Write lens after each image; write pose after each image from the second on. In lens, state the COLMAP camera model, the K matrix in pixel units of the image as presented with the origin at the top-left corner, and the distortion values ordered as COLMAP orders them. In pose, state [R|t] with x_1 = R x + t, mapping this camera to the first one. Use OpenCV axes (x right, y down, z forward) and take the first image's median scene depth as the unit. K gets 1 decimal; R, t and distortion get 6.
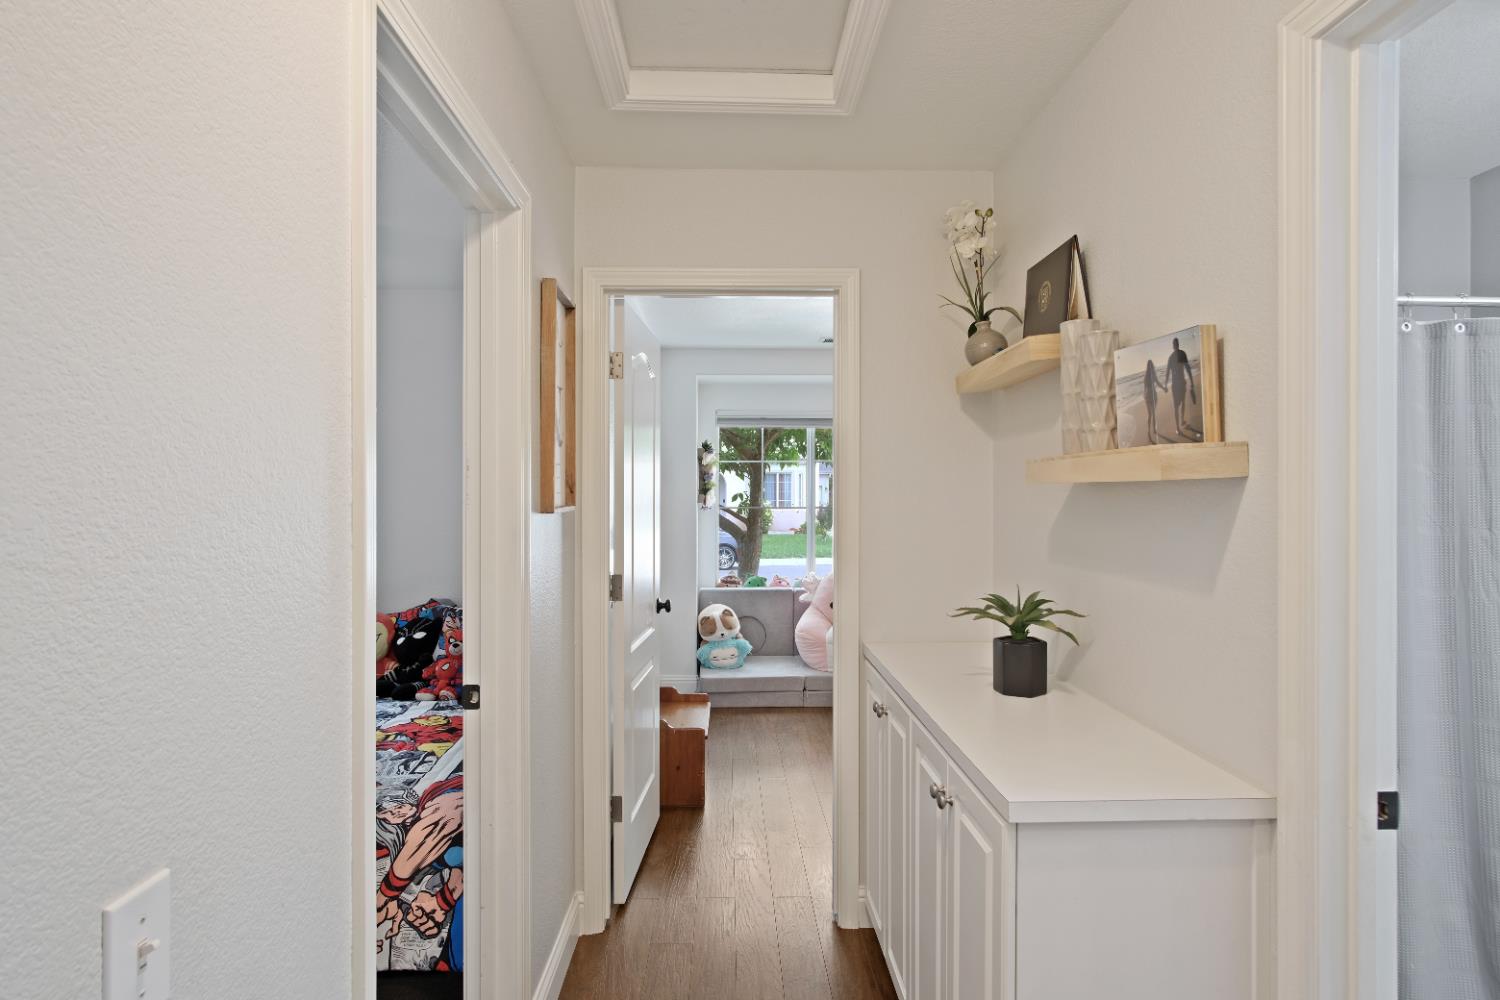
lens RADIAL K [[801.3, 0, 750.0], [0, 801.3, 500.0], [0, 0, 1]] dist [-0.002363, 0.001745]
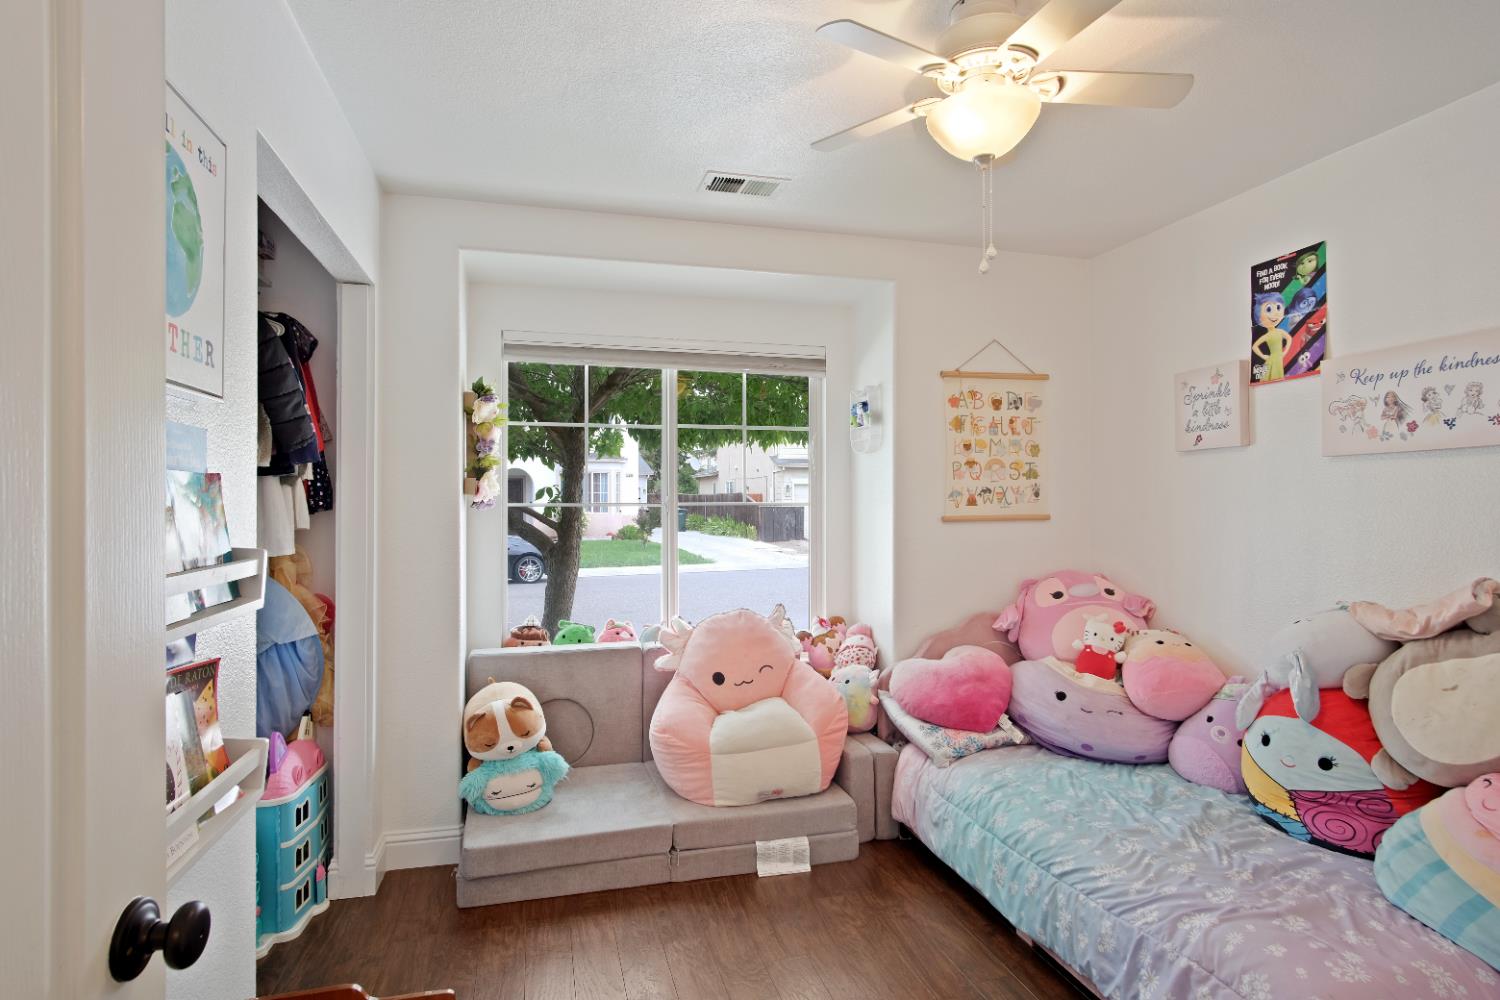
lens RADIAL K [[801.3, 0, 750.0], [0, 801.3, 500.0], [0, 0, 1]] dist [-0.002363, 0.001745]
pose [[0.973123, -0.001644, 0.230282, -0.002865], [0.002641, 0.999988, -0.004020, 0.009918], [-0.230272, 0.004520, 0.973116, 0.443661]]
